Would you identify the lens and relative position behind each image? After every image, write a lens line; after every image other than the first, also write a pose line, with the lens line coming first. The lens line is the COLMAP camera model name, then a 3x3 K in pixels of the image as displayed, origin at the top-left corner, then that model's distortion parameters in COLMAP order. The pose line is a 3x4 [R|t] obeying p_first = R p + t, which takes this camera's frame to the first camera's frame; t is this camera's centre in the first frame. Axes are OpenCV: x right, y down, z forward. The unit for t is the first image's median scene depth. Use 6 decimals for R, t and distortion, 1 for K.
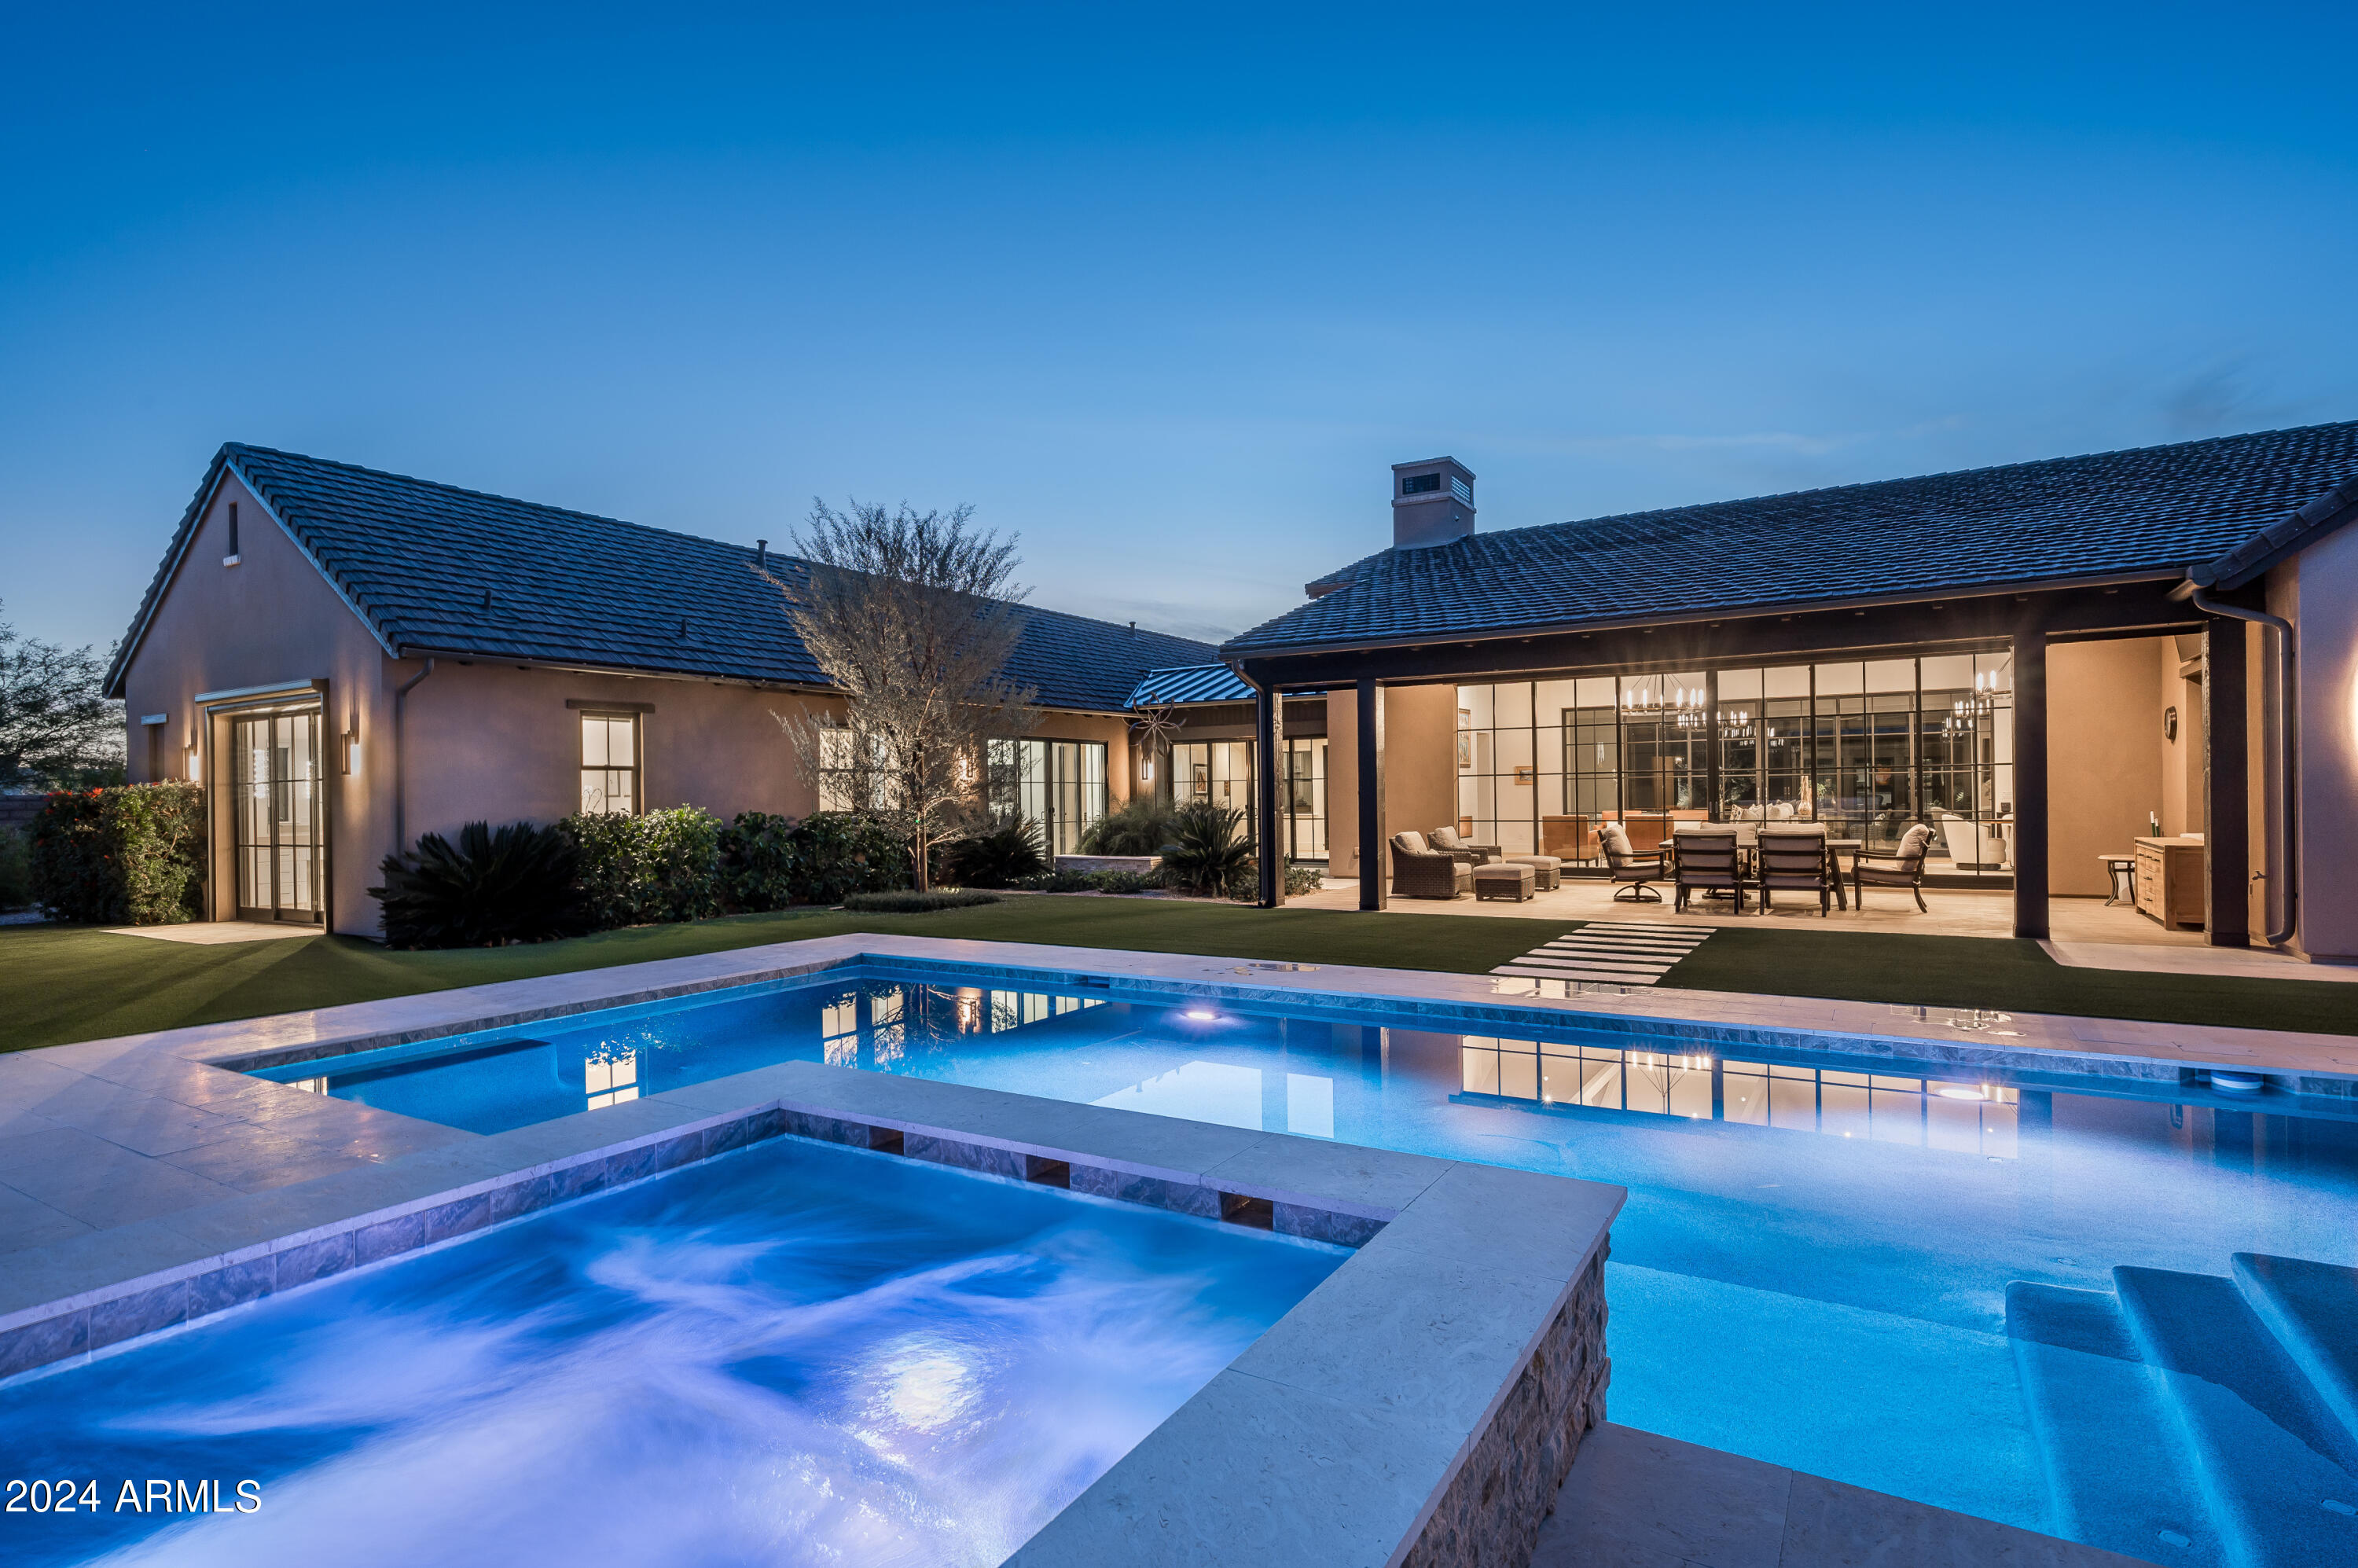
lens RADIAL K [[1153.2, 0, 1157.5], [0, 1153.2, 795.5], [0, 0, 1]] dist [0.000273, -0.001409]
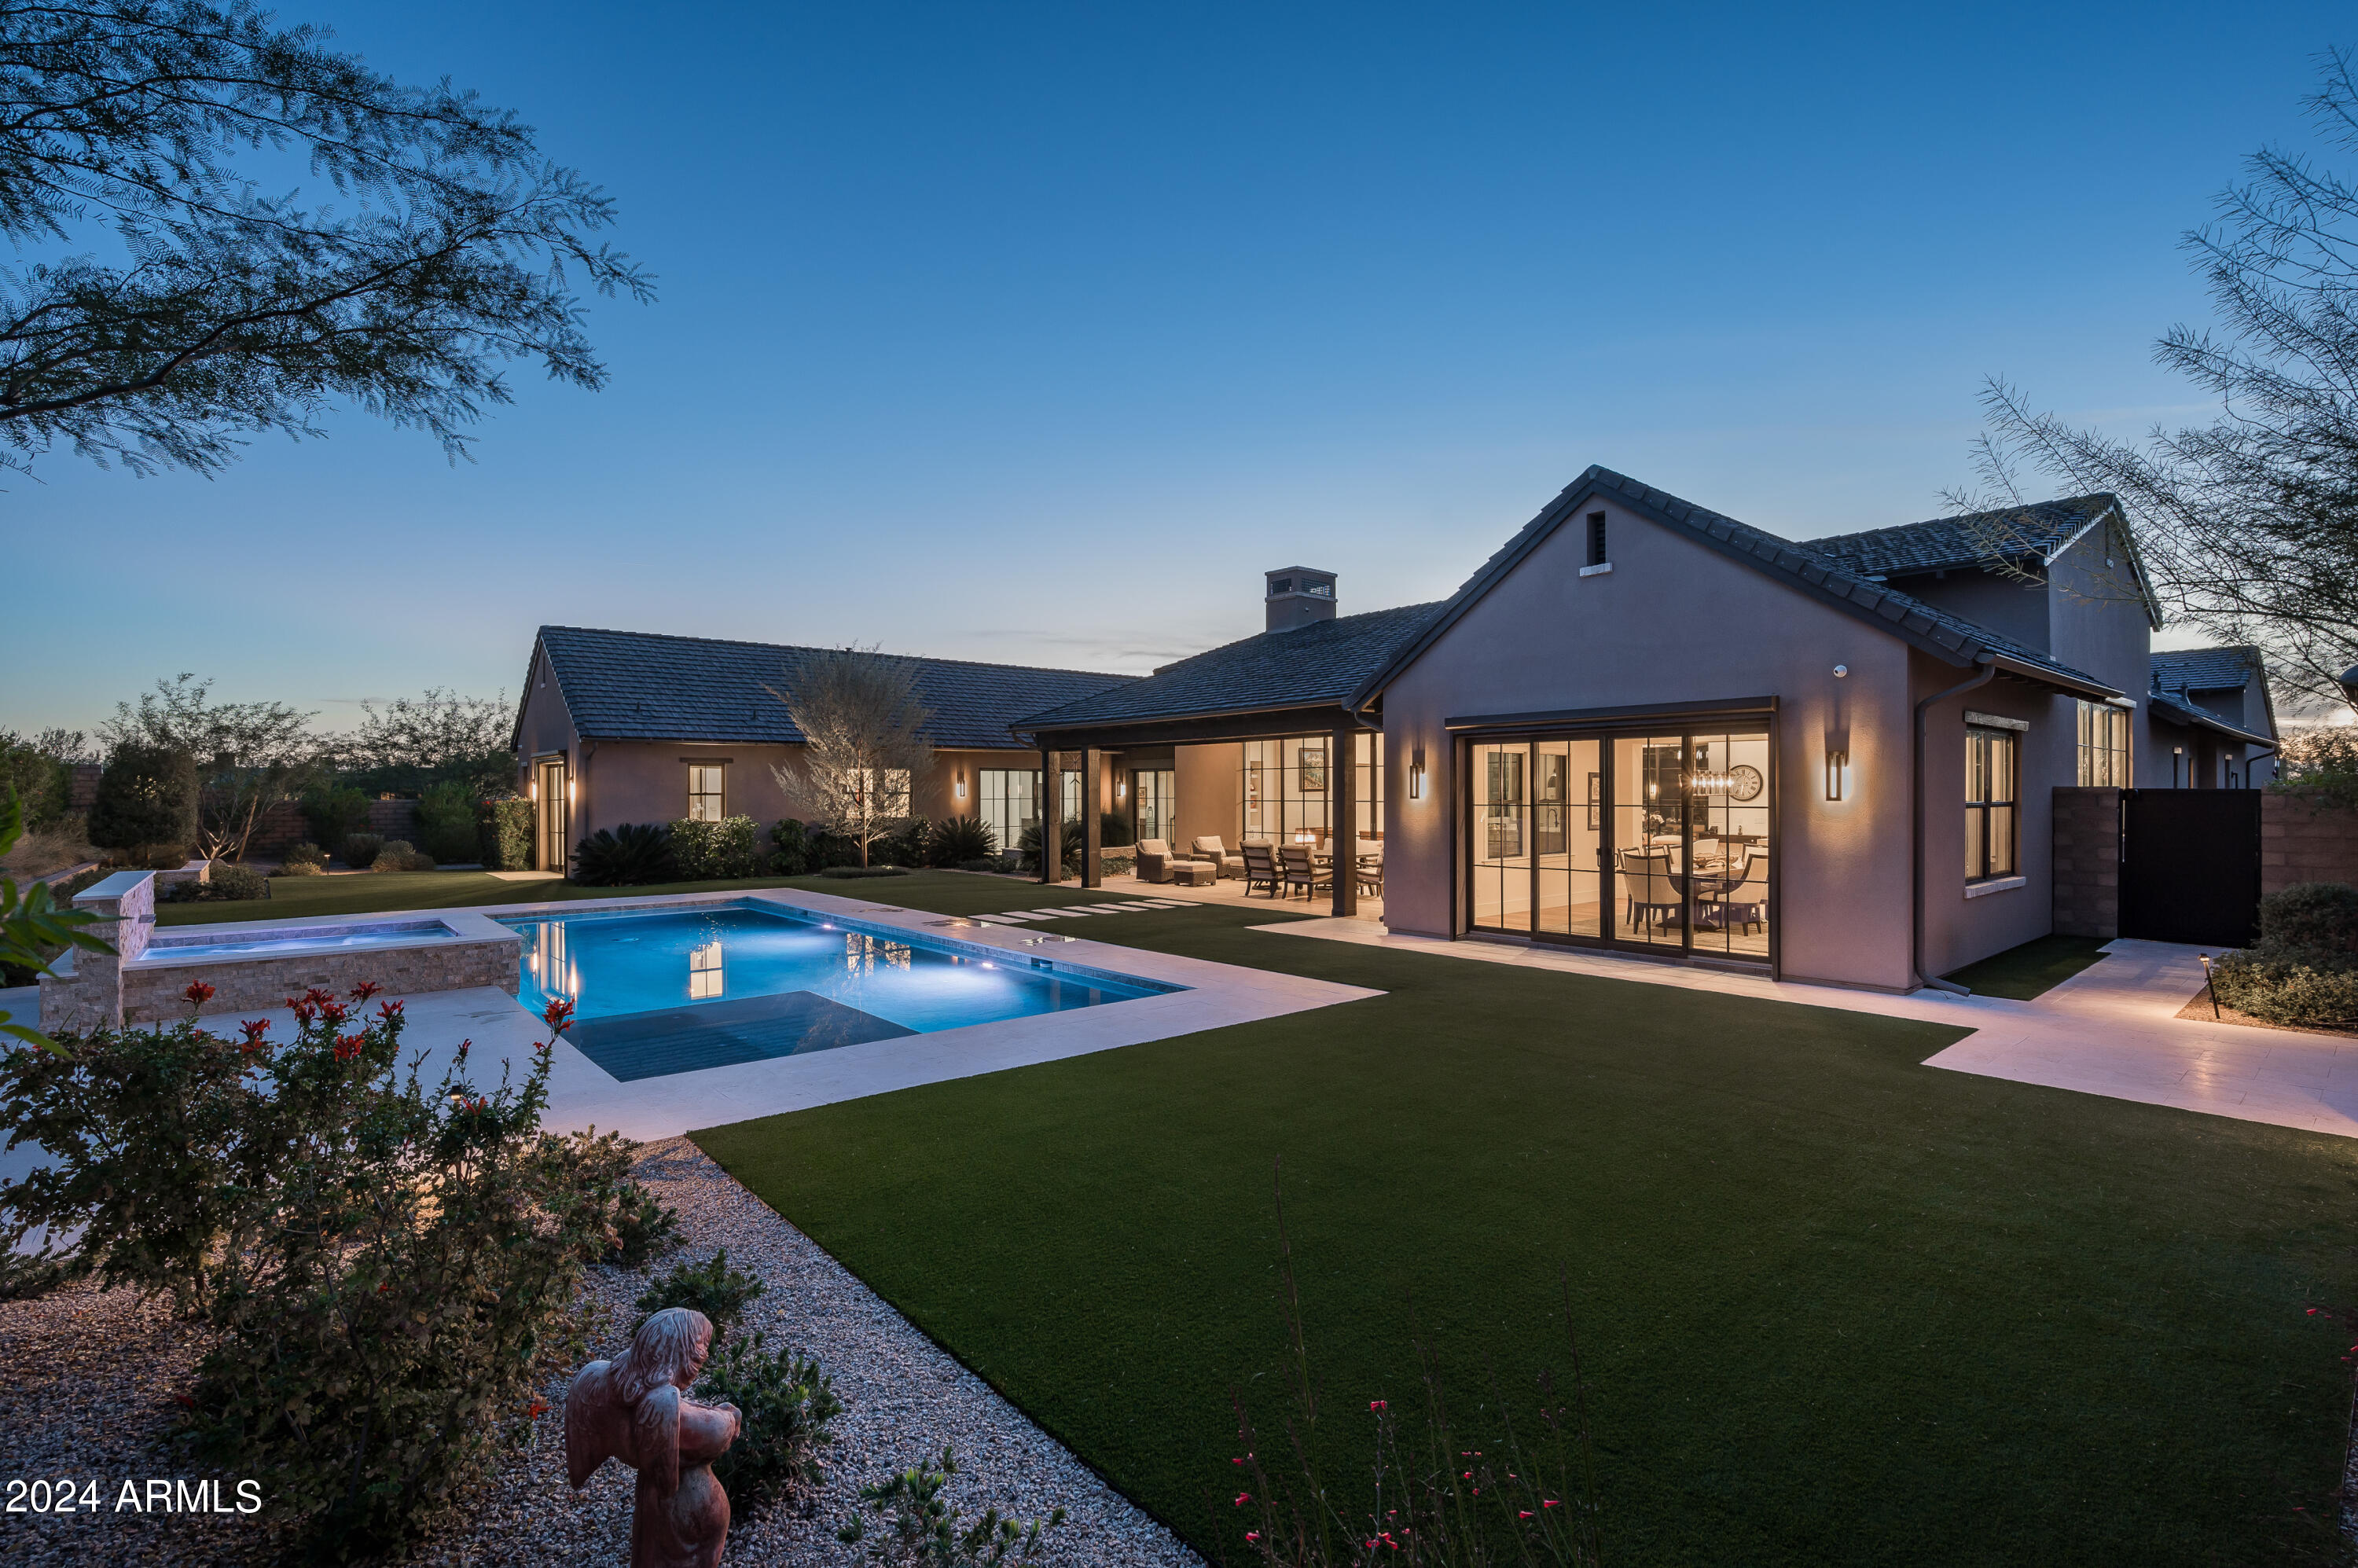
lens RADIAL K [[1067.0, 0, 1176.1], [0, 1067.0, 779.0], [0, 0, 1]] dist [-0.005389, -0.000150]
pose [[0.951283, 0.006438, -0.308253, 0.712036], [-0.009607, 0.999915, -0.008765, -0.038057], [0.308170, 0.011300, 0.951264, -0.354664]]
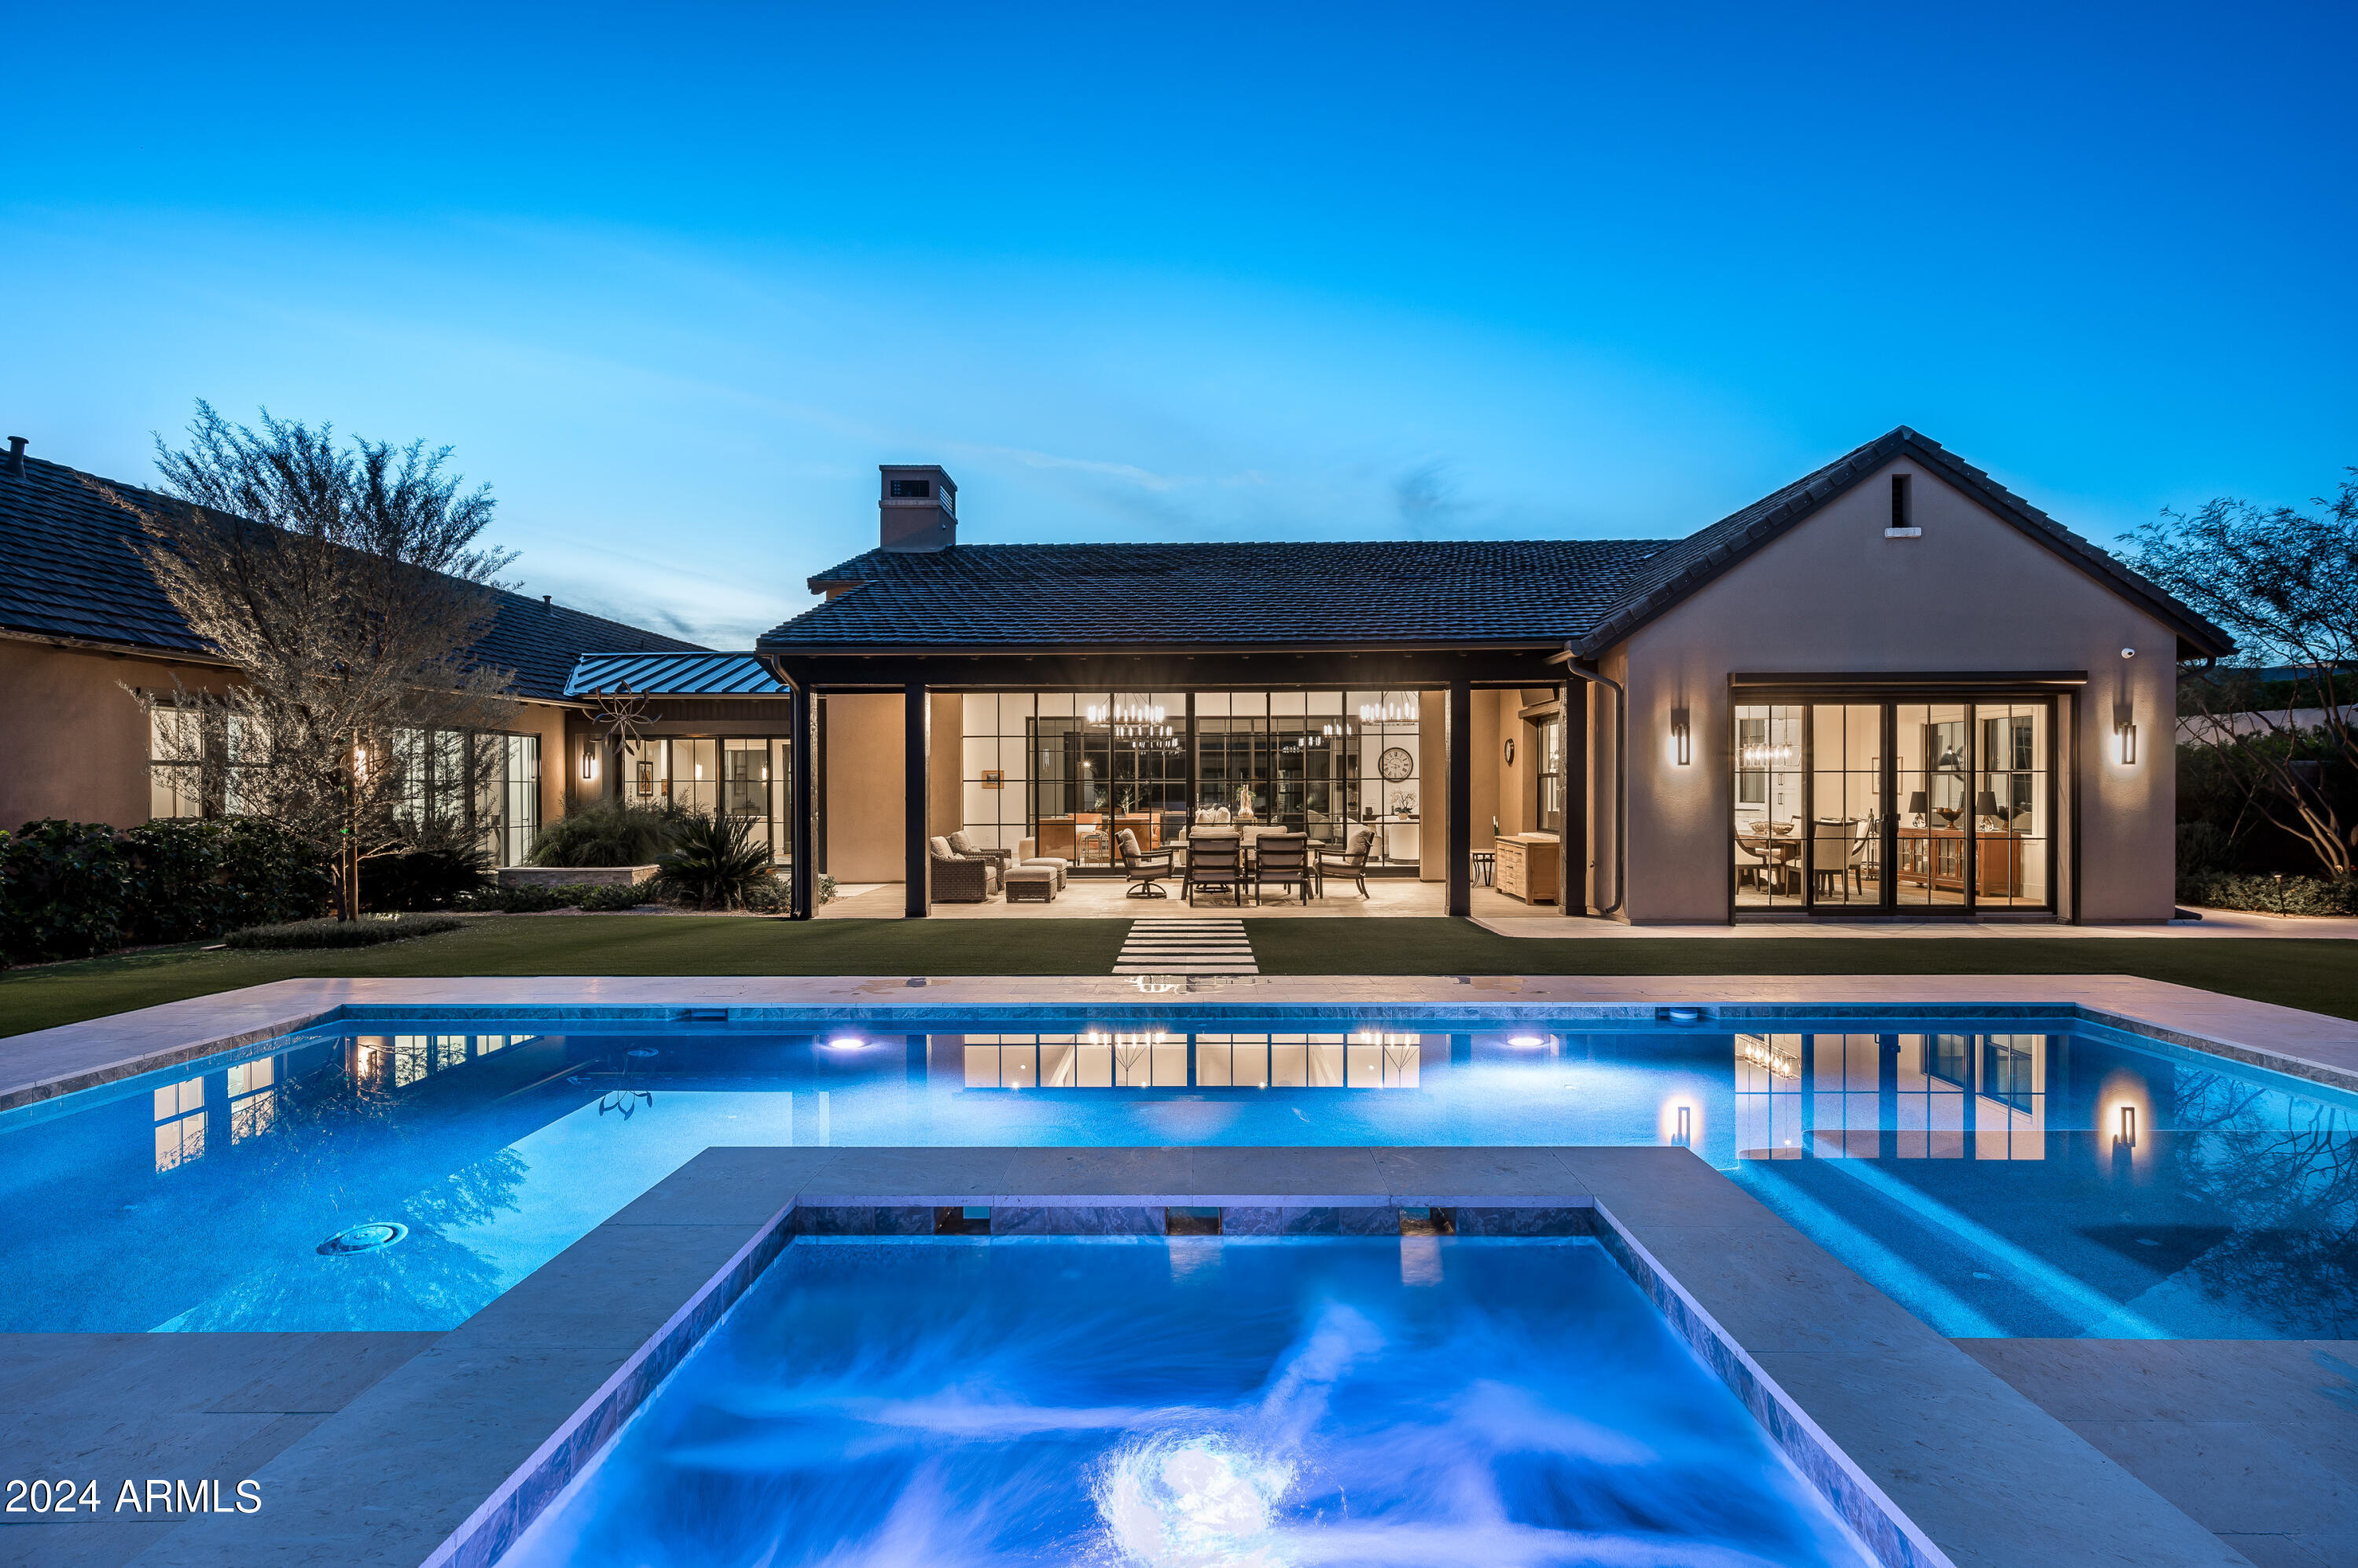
lens RADIAL K [[1153.2, 0, 1140.1], [0, 1153.2, 785.6], [0, 0, 1]] dist [0.000273, -0.001409]
pose [[0.863294, 0.010143, 0.504599, -0.144728], [-0.006906, 0.999942, -0.008284, -0.006528], [-0.504654, 0.003667, 0.863314, 0.044970]]
